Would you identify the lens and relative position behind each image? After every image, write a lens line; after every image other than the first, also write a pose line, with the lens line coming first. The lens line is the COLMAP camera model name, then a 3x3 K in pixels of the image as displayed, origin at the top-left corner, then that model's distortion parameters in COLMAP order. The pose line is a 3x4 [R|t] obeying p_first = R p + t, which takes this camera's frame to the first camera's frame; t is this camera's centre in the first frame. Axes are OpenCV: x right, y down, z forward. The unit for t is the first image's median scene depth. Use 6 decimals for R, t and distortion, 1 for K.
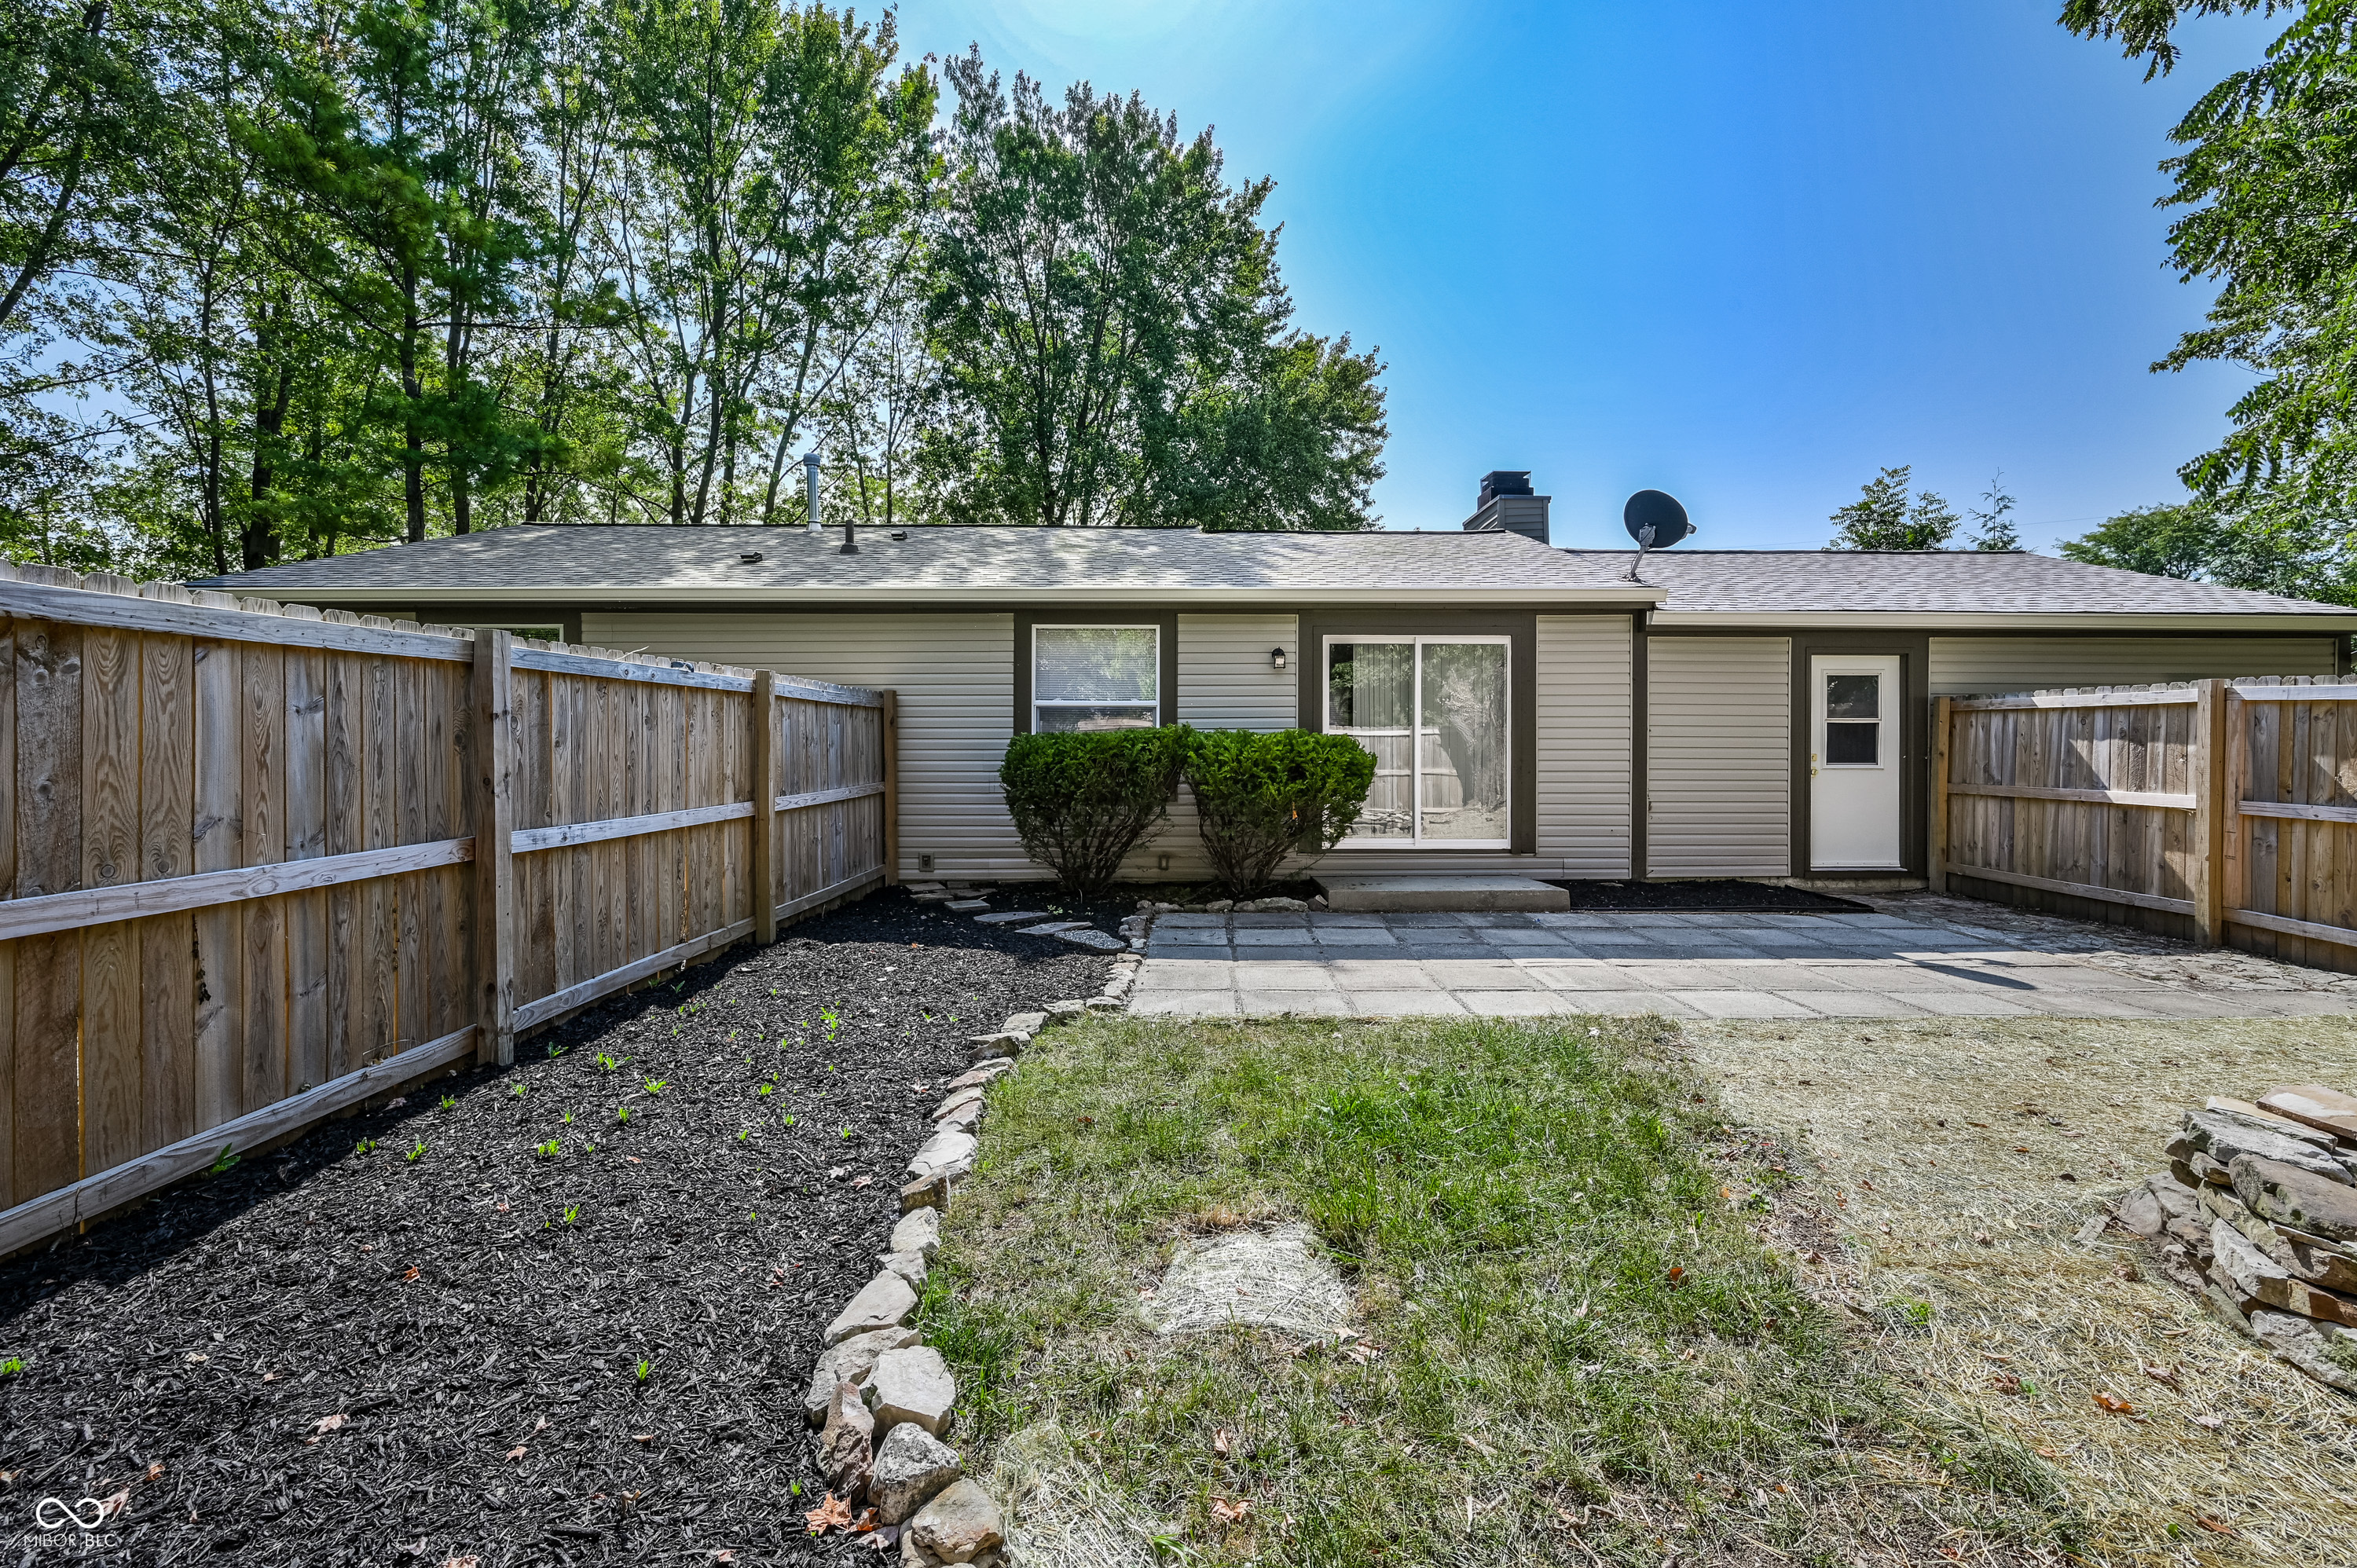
lens RADIAL K [[979.2, 0, 1164.8], [0, 979.2, 751.1], [0, 0, 1]] dist [-0.000068, 0.000048]
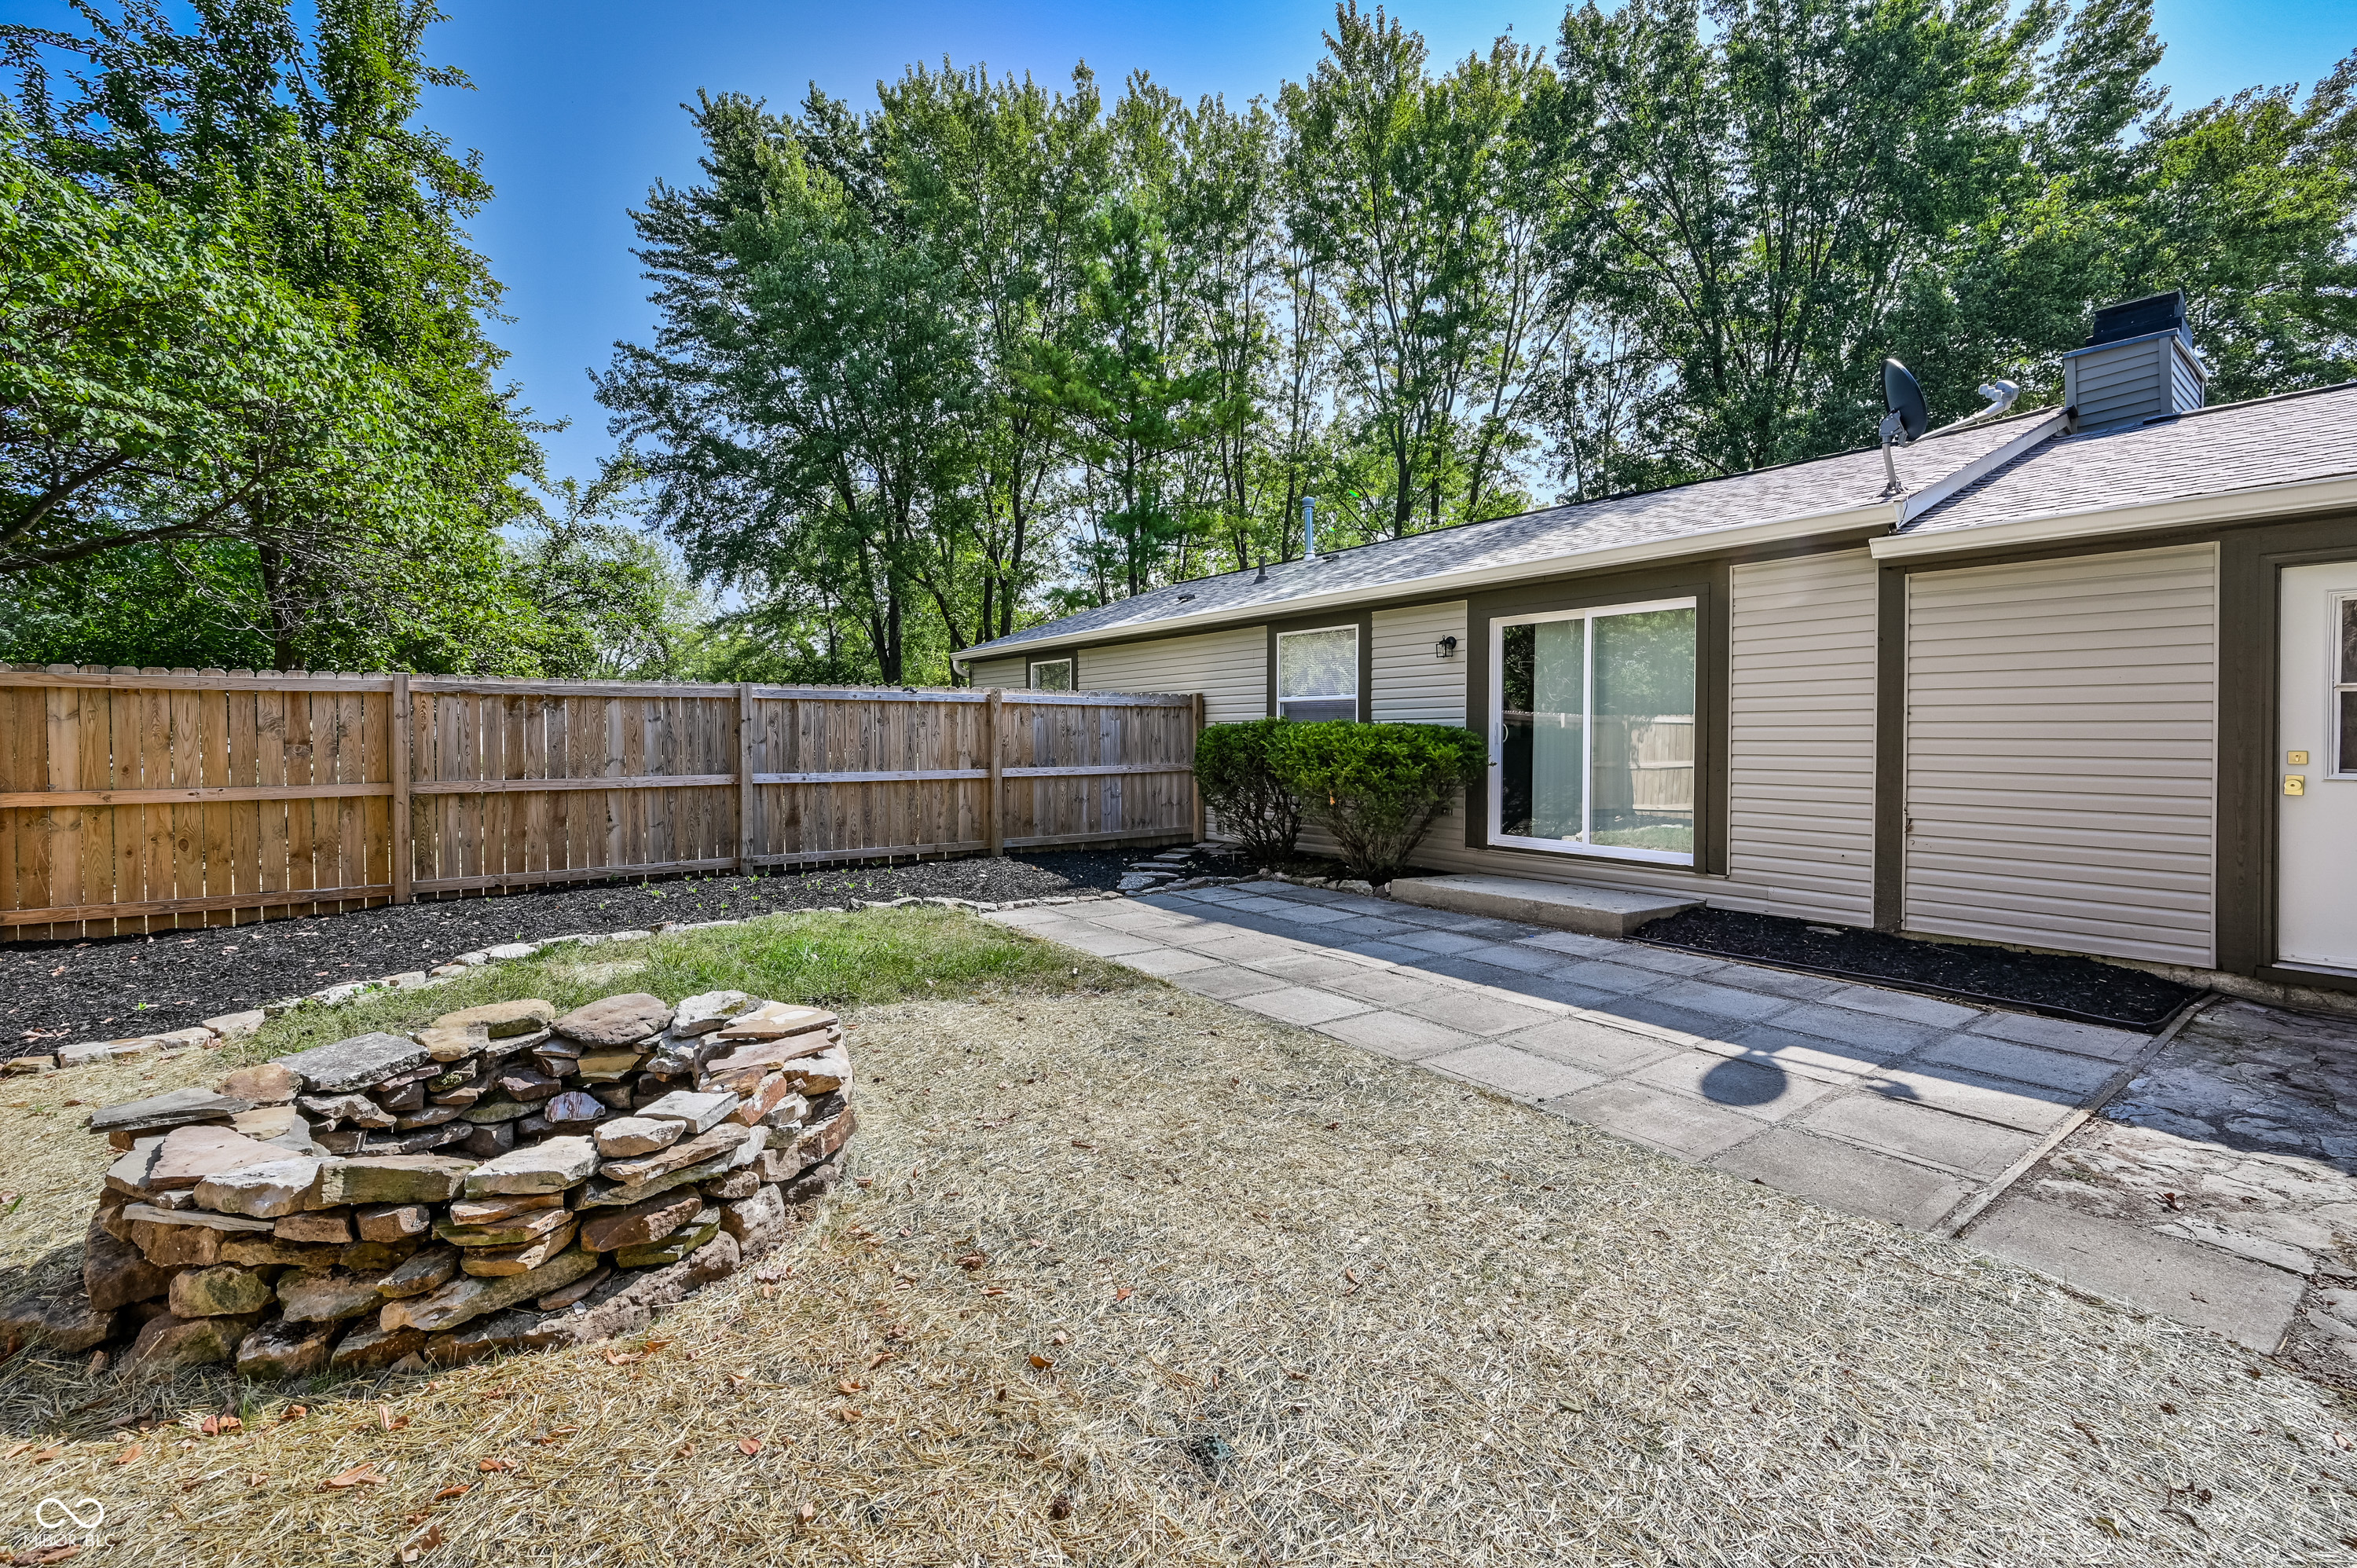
lens RADIAL K [[979.2, 0, 1164.8], [0, 979.2, 751.1], [0, 0, 1]] dist [-0.000068, 0.000048]
pose [[0.592407, 0.012925, -0.805535, 0.738932], [-0.006845, 0.999916, 0.011010, 0.001142], [0.805610, -0.001009, 0.592445, 0.186384]]
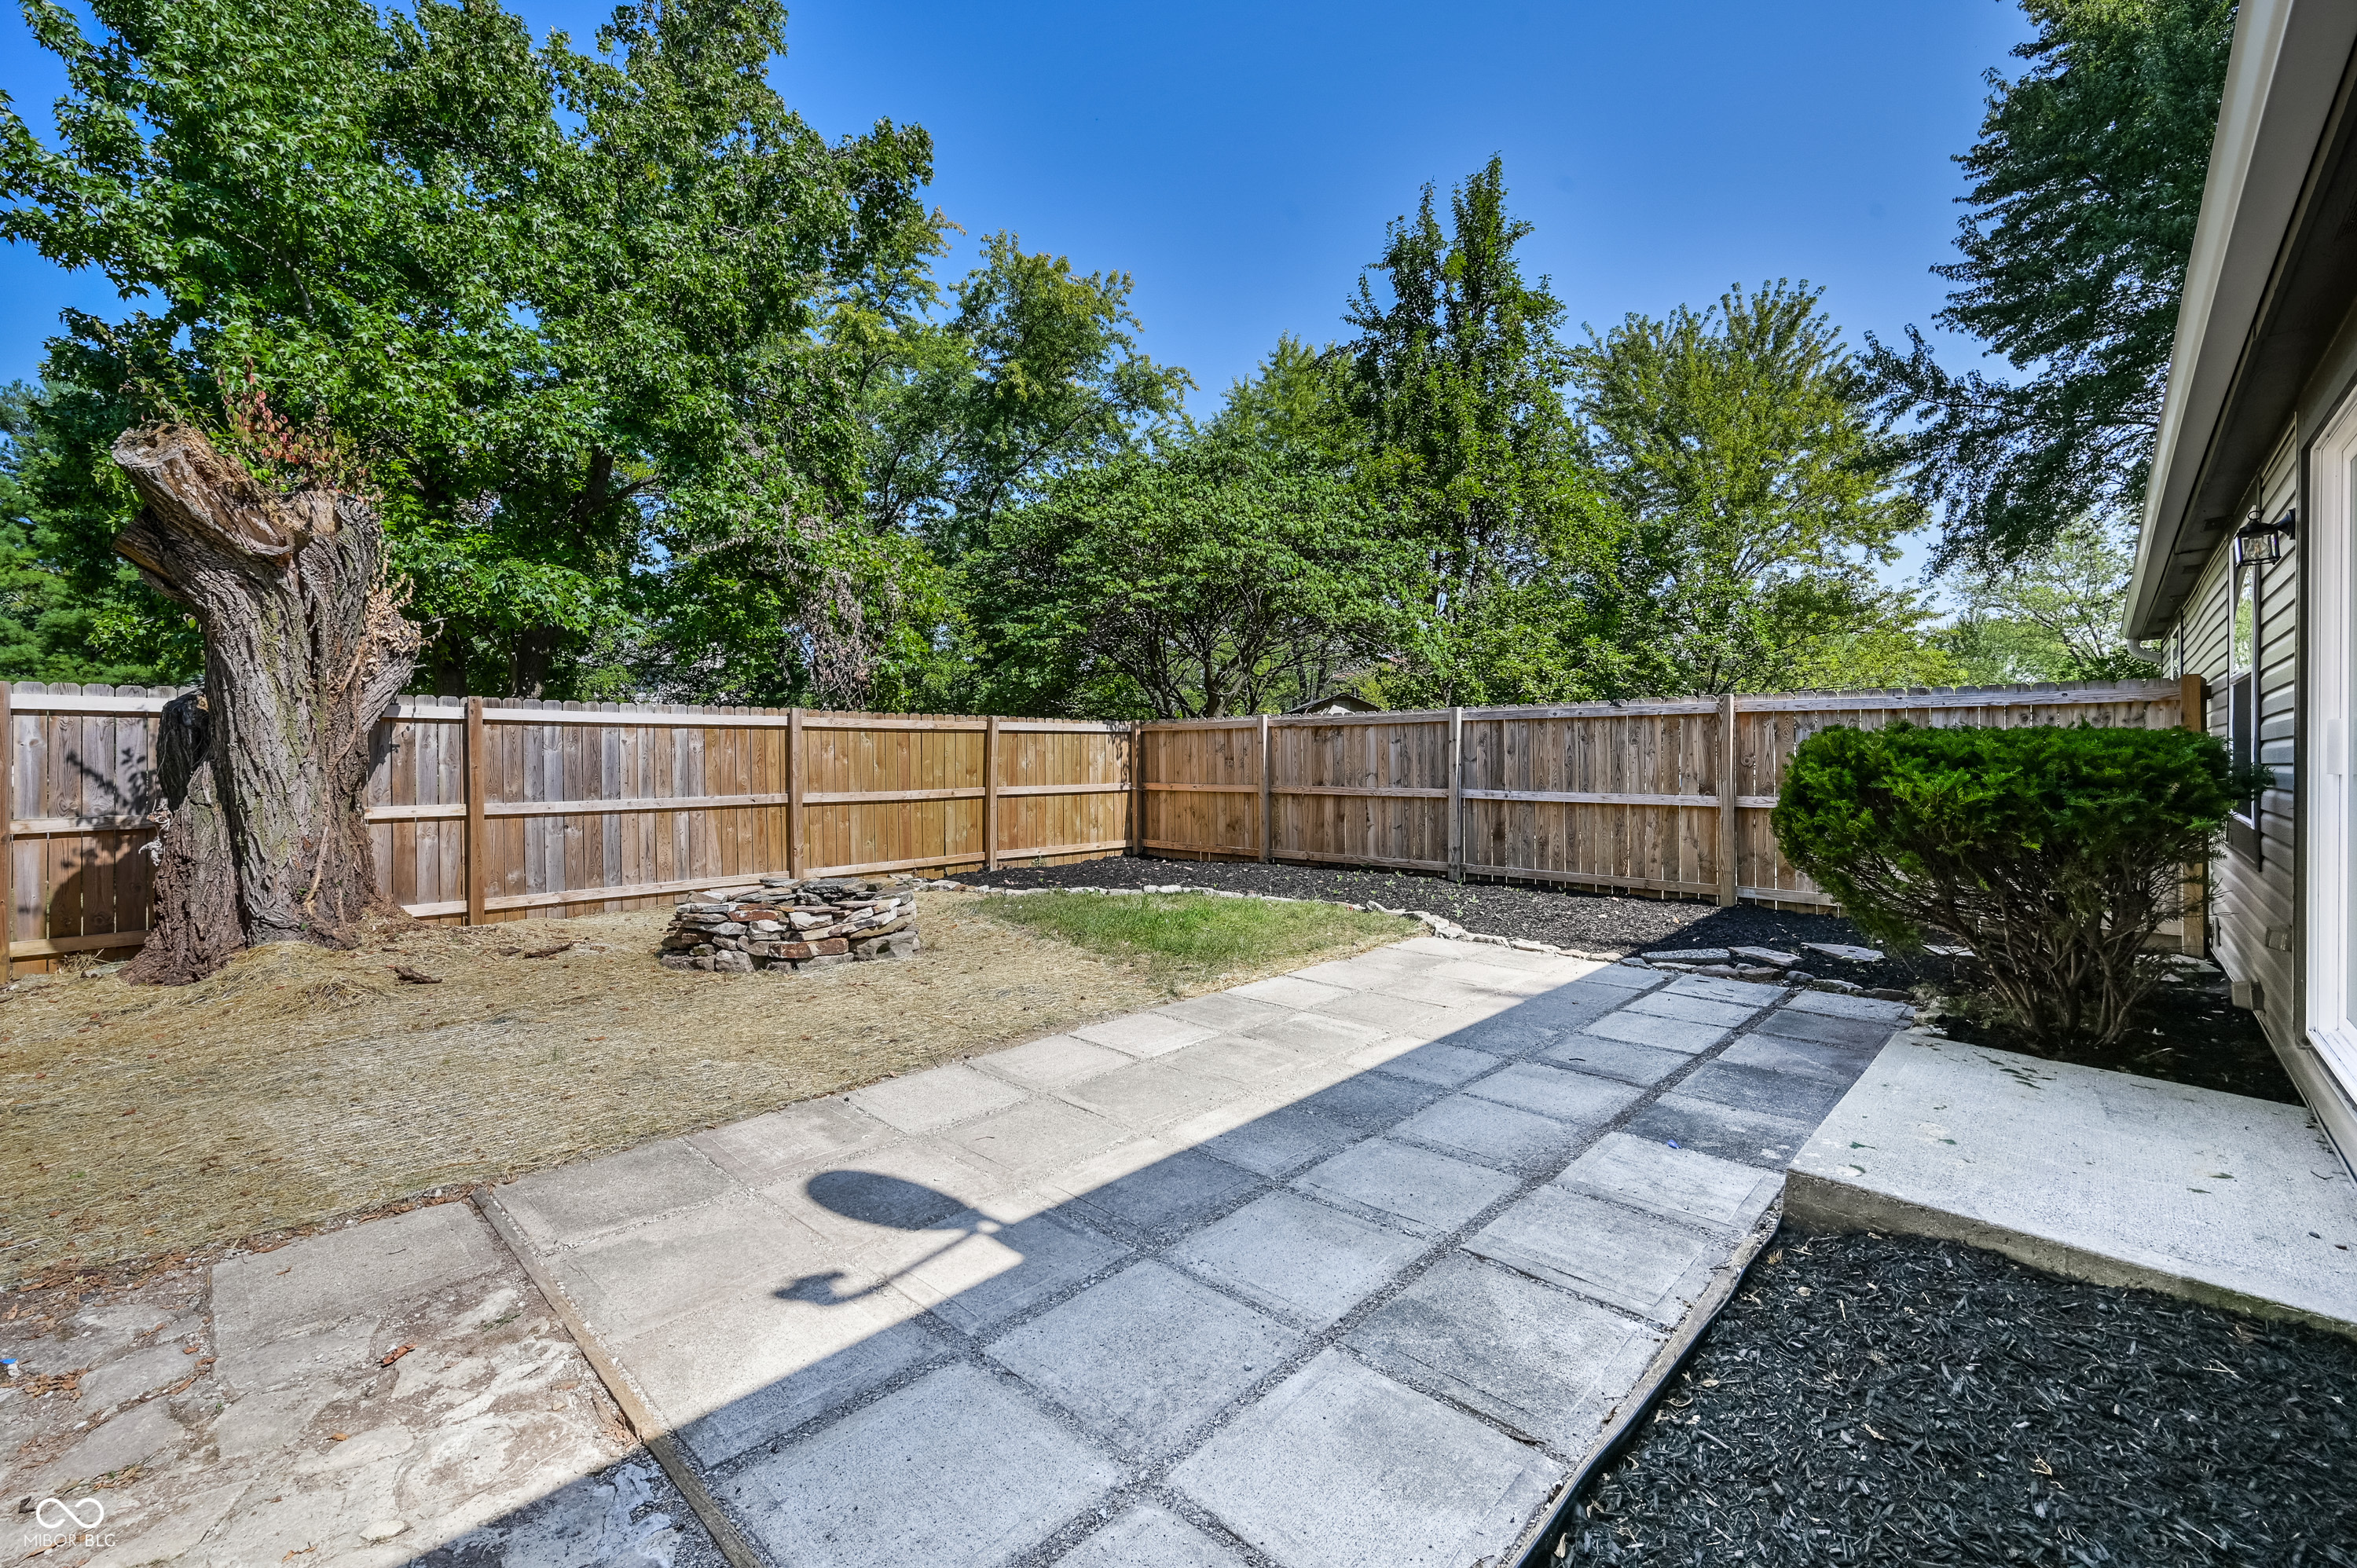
lens RADIAL K [[979.2, 0, 1164.8], [0, 979.2, 751.1], [0, 0, 1]] dist [-0.000068, 0.000048]
pose [[-0.688205, -0.002451, -0.725512, 0.722337], [-0.005890, 0.999980, 0.002210, -0.005046], [0.725492, 0.005794, -0.688206, 0.946017]]
